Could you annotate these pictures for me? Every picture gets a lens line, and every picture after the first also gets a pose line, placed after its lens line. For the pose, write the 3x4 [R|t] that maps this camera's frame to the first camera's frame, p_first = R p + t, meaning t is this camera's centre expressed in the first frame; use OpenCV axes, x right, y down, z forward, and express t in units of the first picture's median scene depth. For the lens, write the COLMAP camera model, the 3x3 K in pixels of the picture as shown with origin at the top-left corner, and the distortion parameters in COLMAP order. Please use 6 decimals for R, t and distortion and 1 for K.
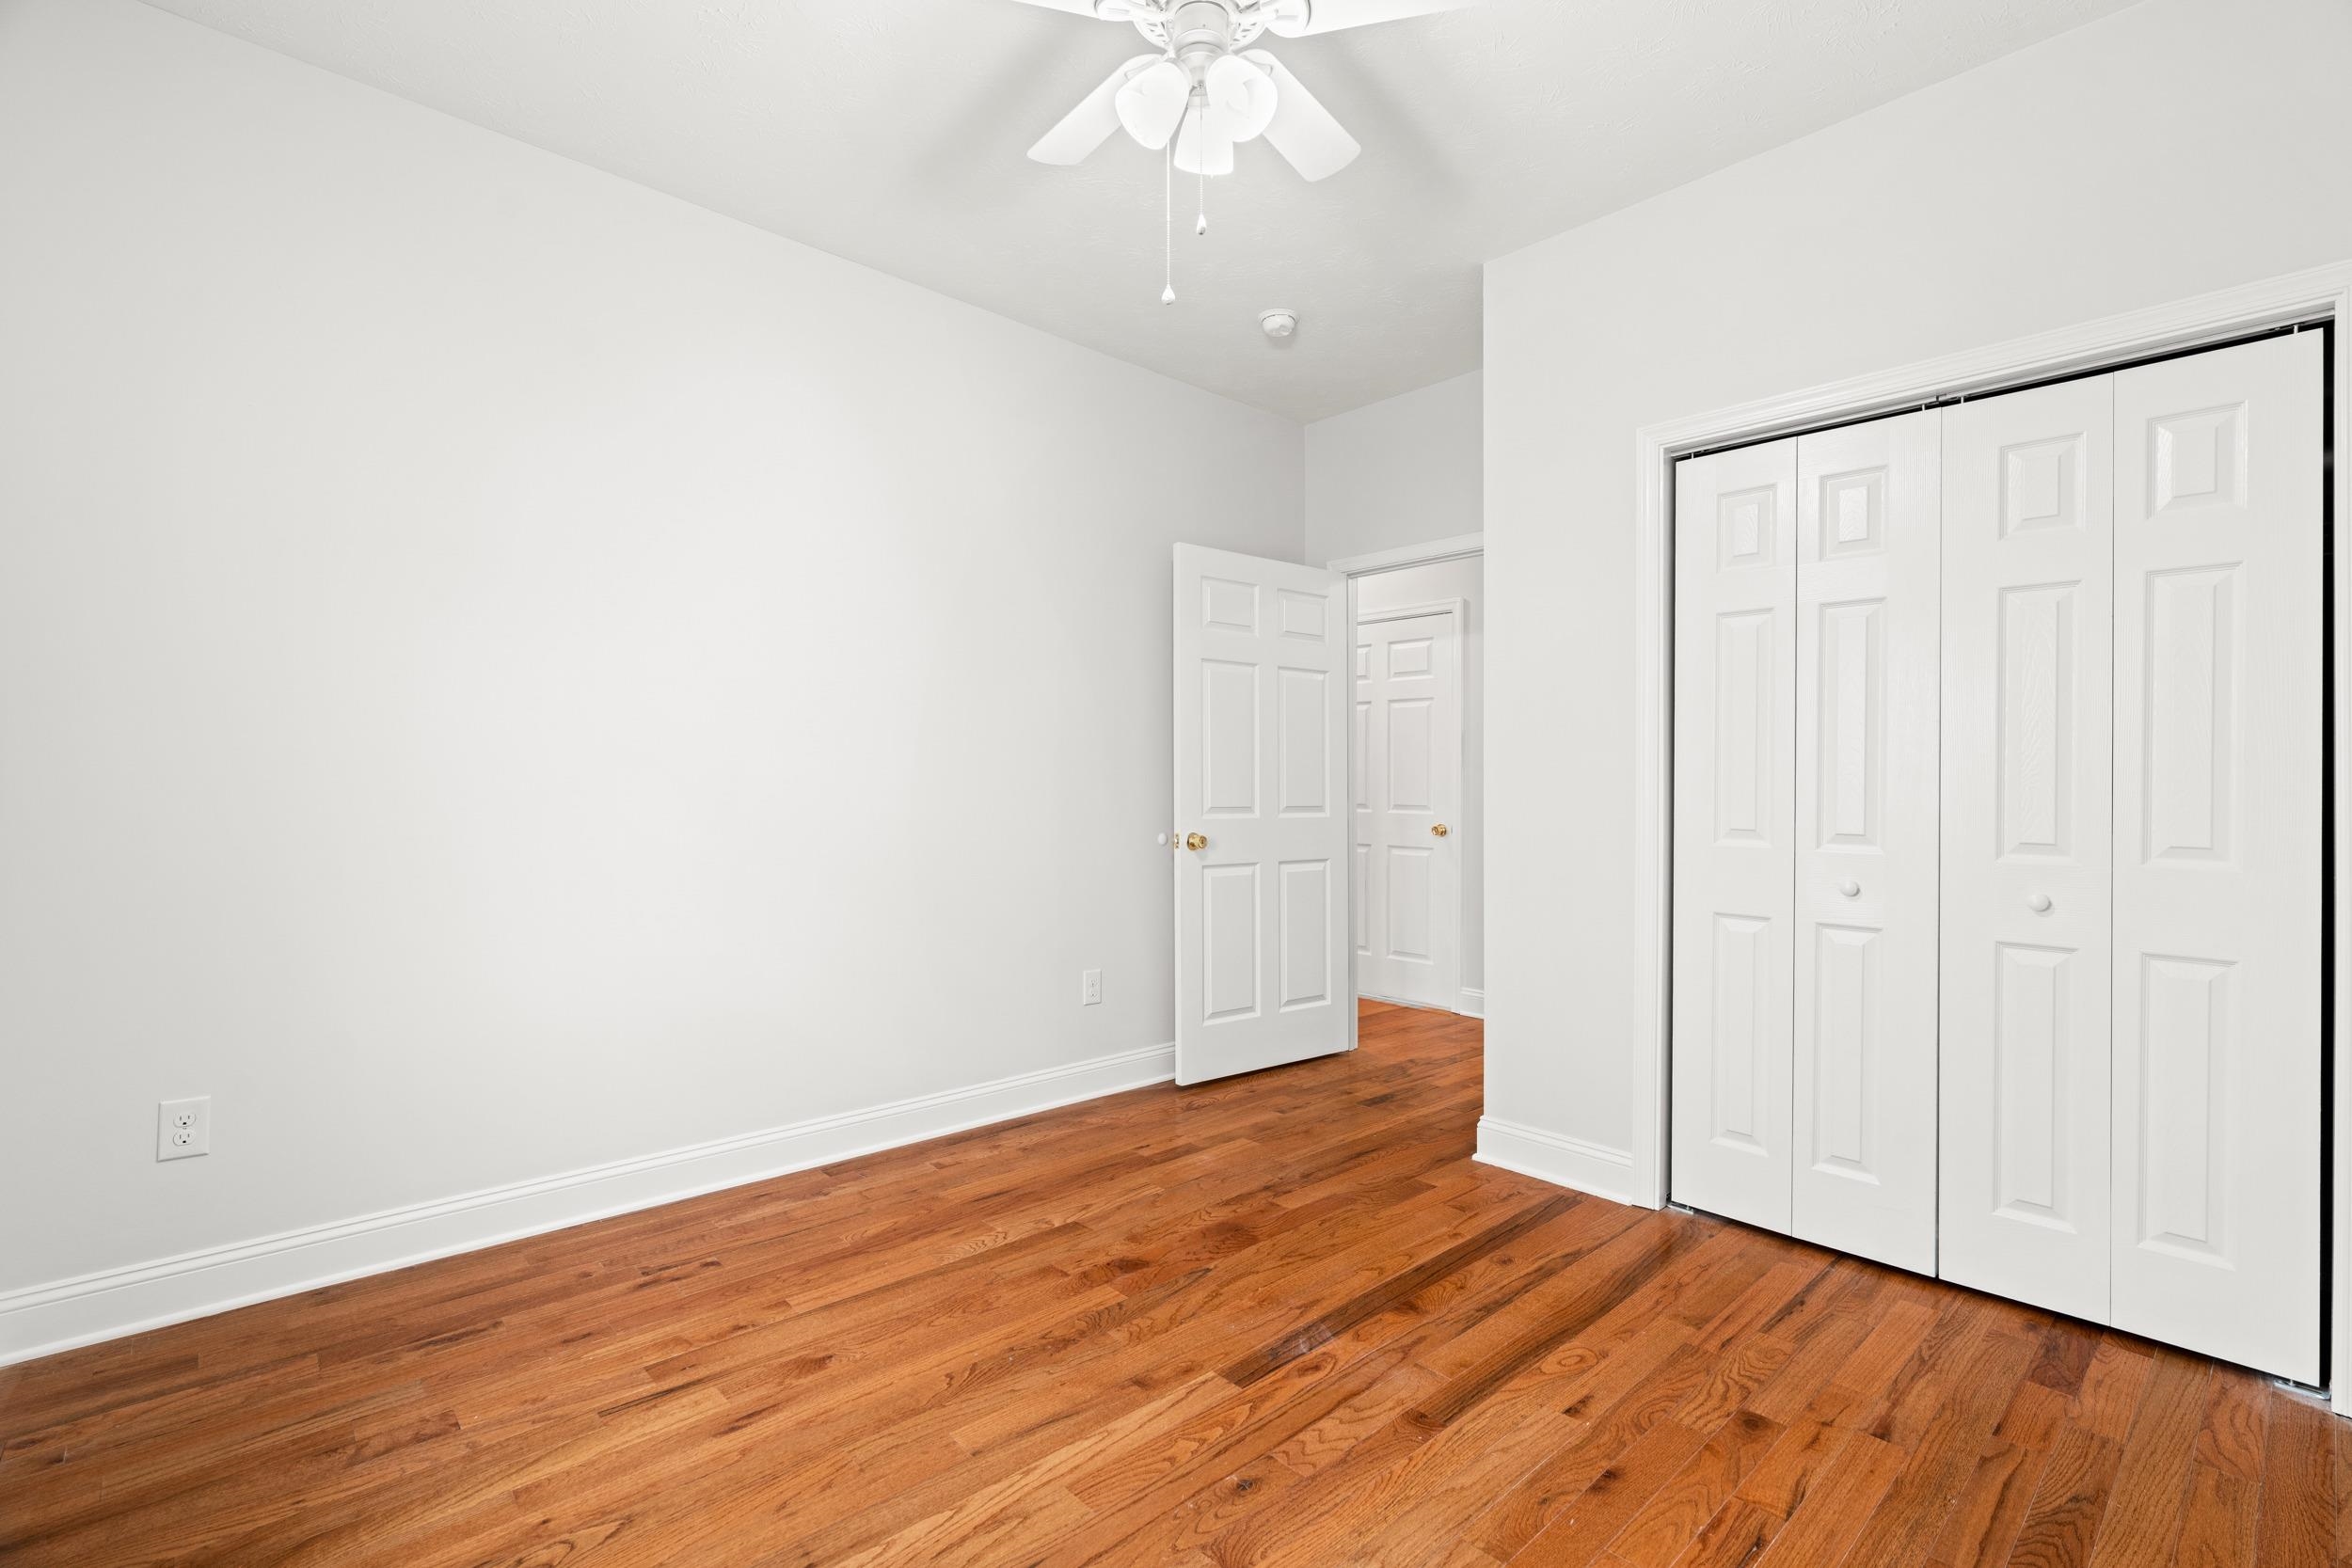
lens RADIAL K [[1080.1, 0, 1170.1], [0, 1080.1, 779.7], [0, 0, 1]] dist [0.001501, 0.000433]
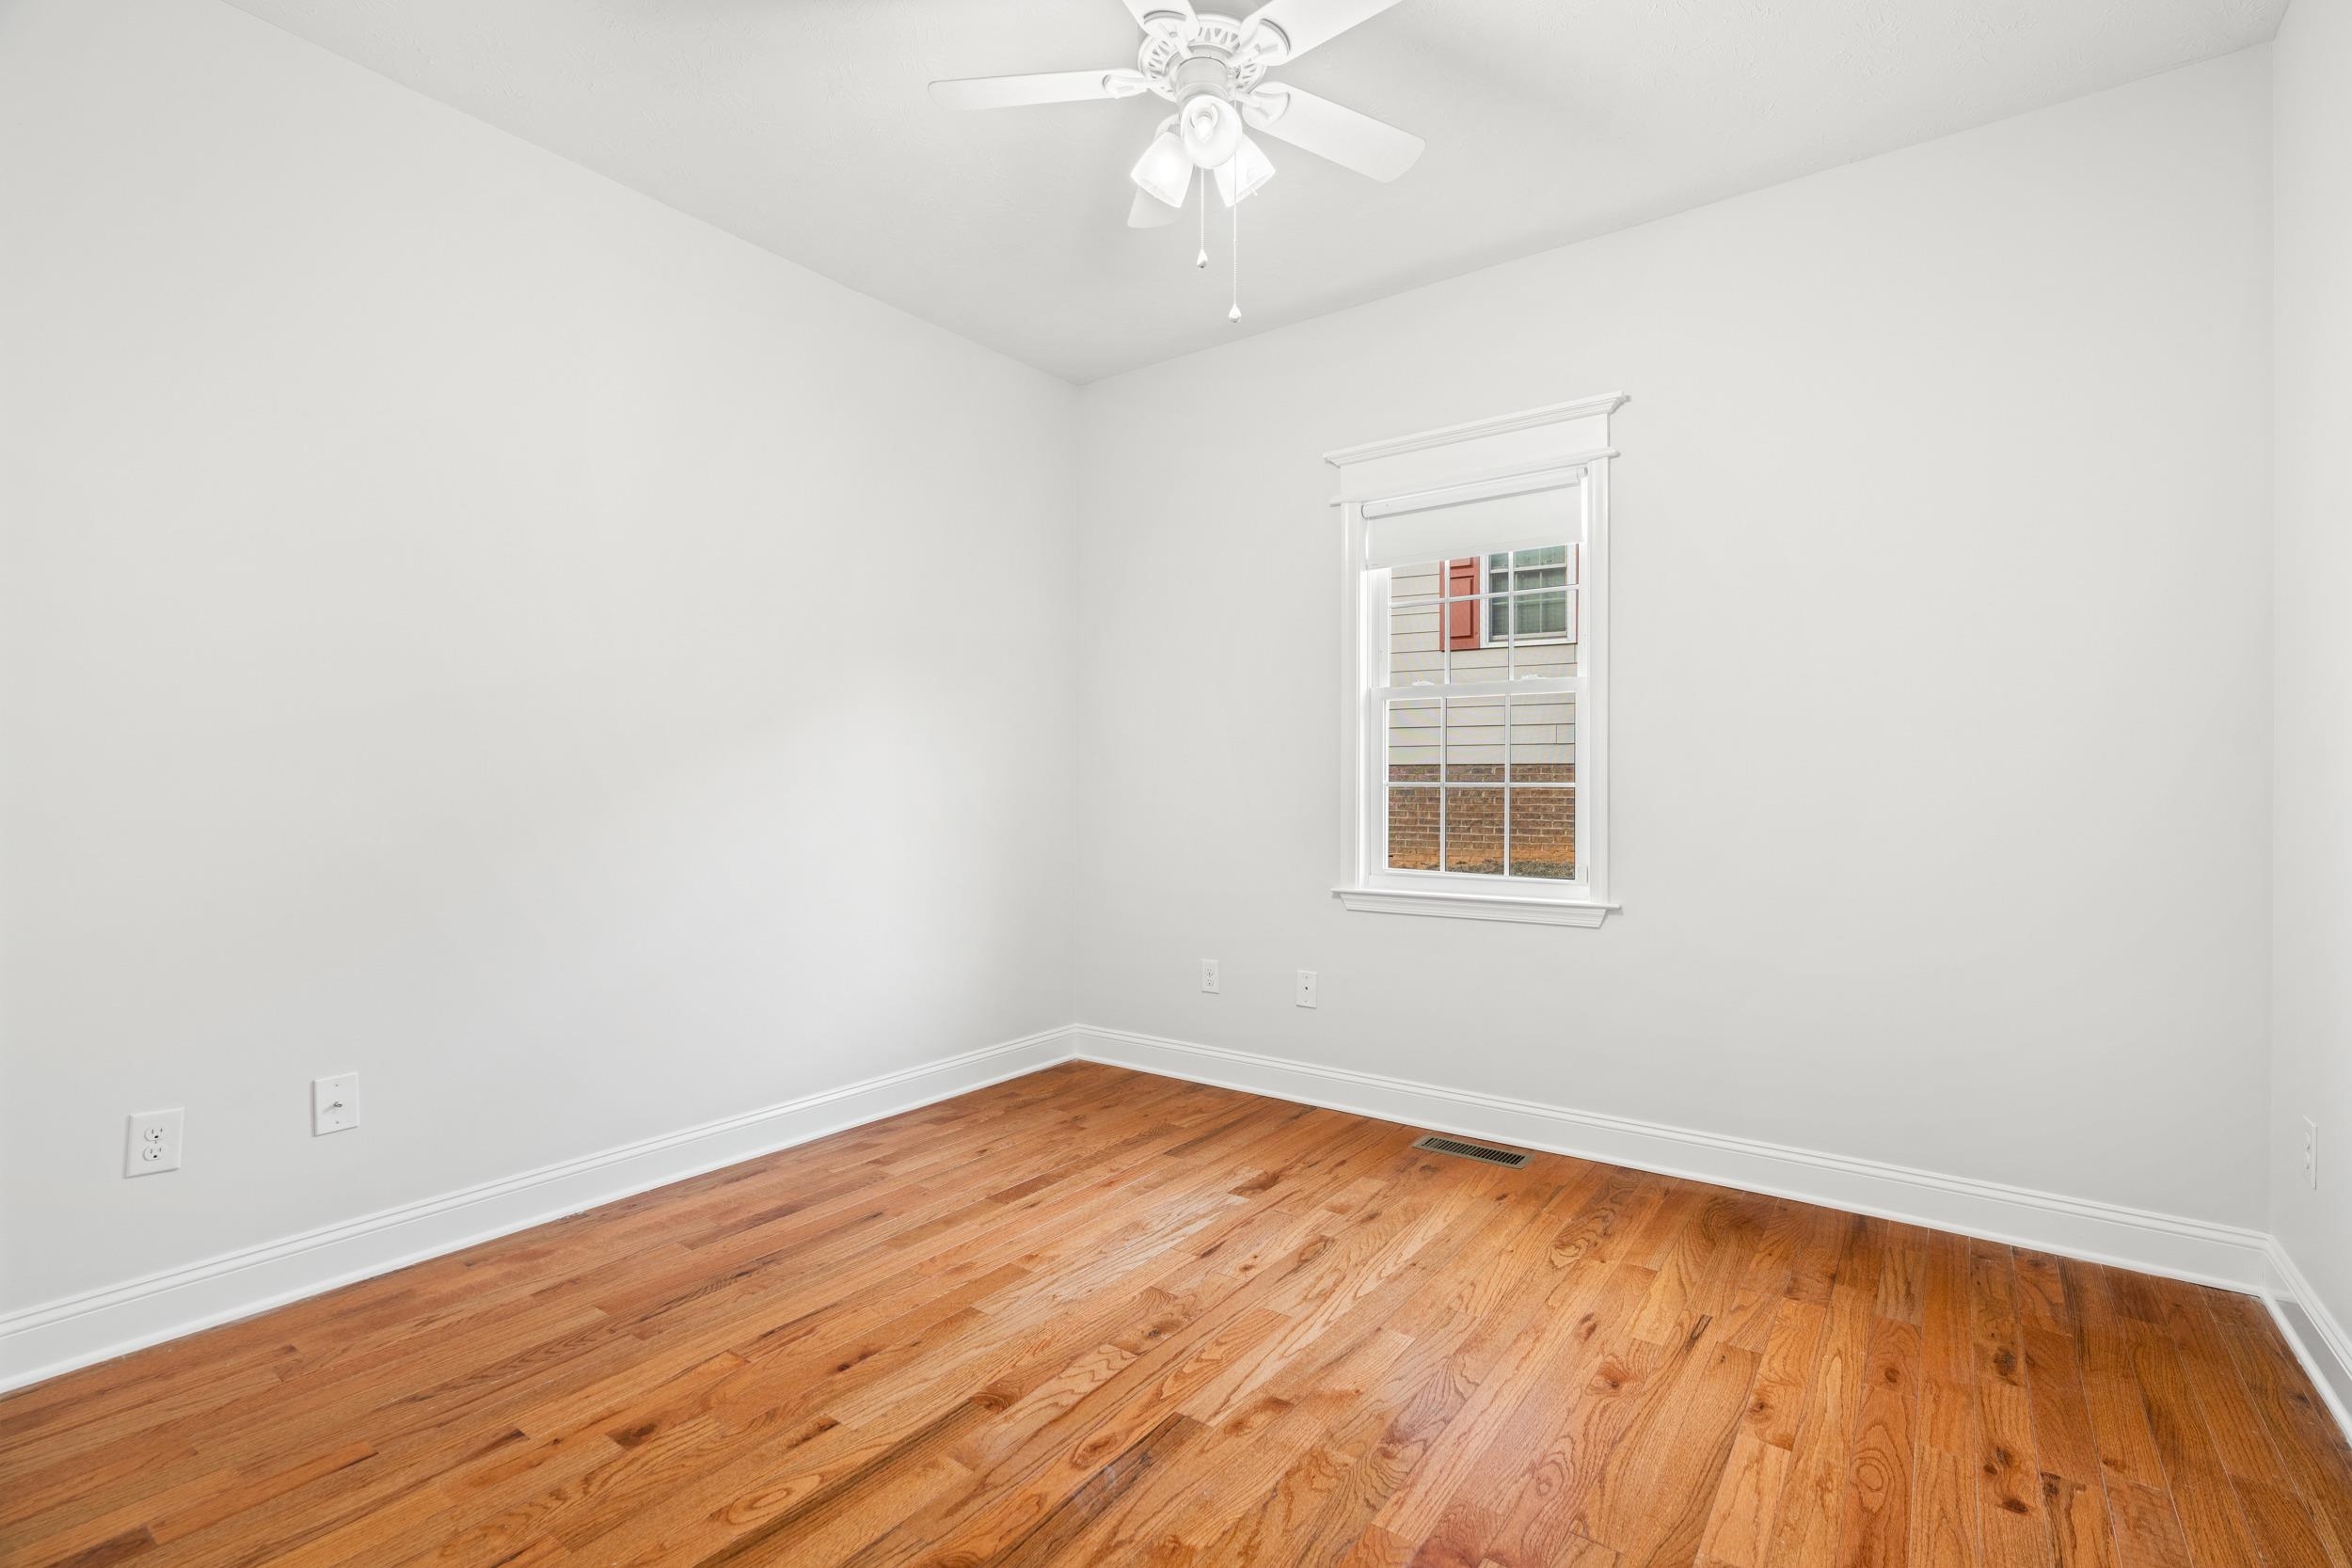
lens RADIAL K [[1080.1, 0, 1184.2], [0, 1080.1, 790.5], [0, 0, 1]] dist [0.001501, 0.000433]
pose [[-0.979431, -0.008677, -0.201595, 0.257401], [-0.007643, 0.999953, -0.005910, 0.029970], [0.201636, -0.004247, -0.979451, 1.961757]]
